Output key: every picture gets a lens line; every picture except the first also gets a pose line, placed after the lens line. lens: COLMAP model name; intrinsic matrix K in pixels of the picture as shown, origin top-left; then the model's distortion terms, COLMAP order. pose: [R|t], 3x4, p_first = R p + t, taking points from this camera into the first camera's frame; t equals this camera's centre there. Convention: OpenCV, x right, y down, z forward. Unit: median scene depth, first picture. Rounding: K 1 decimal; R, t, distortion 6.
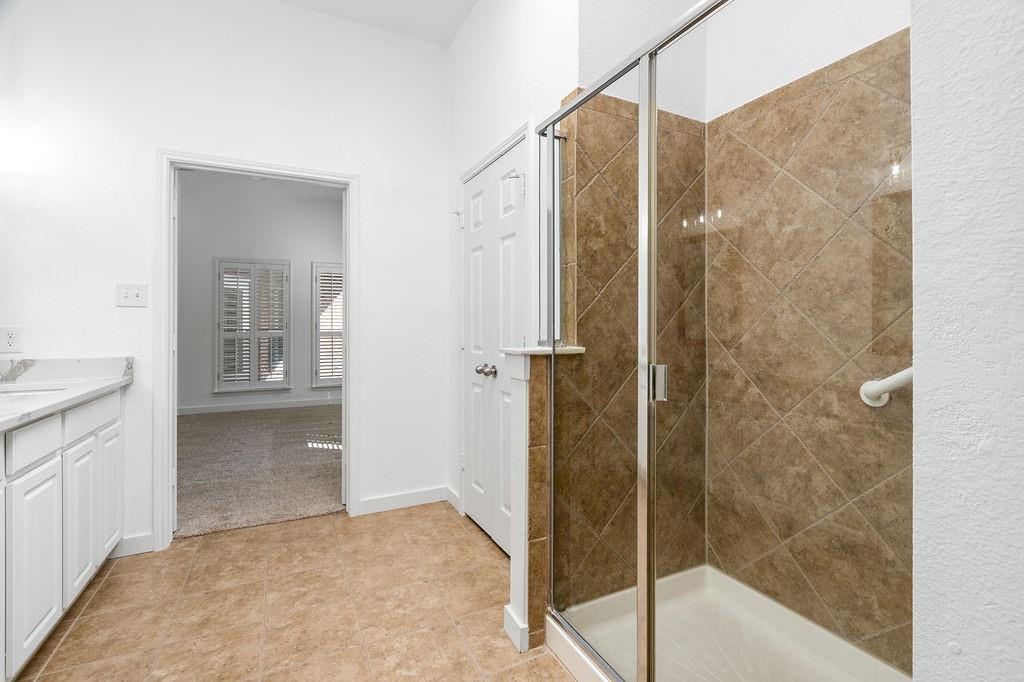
lens RADIAL K [[464.1, 0, 513.4], [0, 464.1, 332.4], [0, 0, 1]] dist [-0.000809, -0.000028]
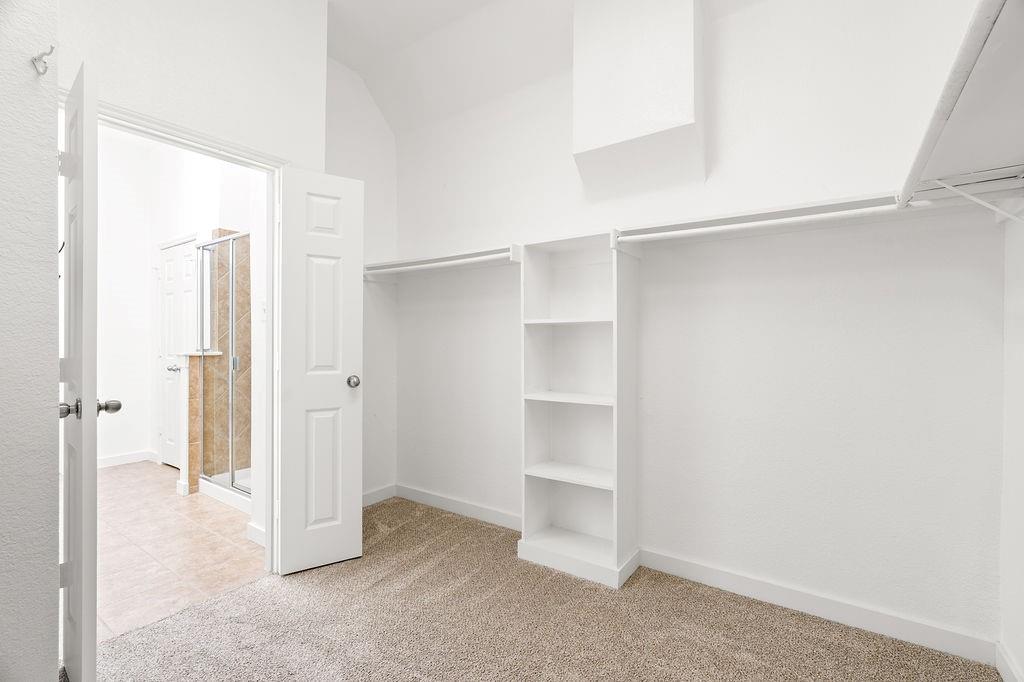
lens RADIAL K [[464.1, 0, 507.8], [0, 464.1, 344.4], [0, 0, 1]] dist [-0.000809, -0.000028]
pose [[0.886035, -0.004608, 0.463595, 0.337016], [0.008395, 0.999946, -0.006106, 0.021412], [-0.463541, 0.009302, 0.886026, -1.519084]]
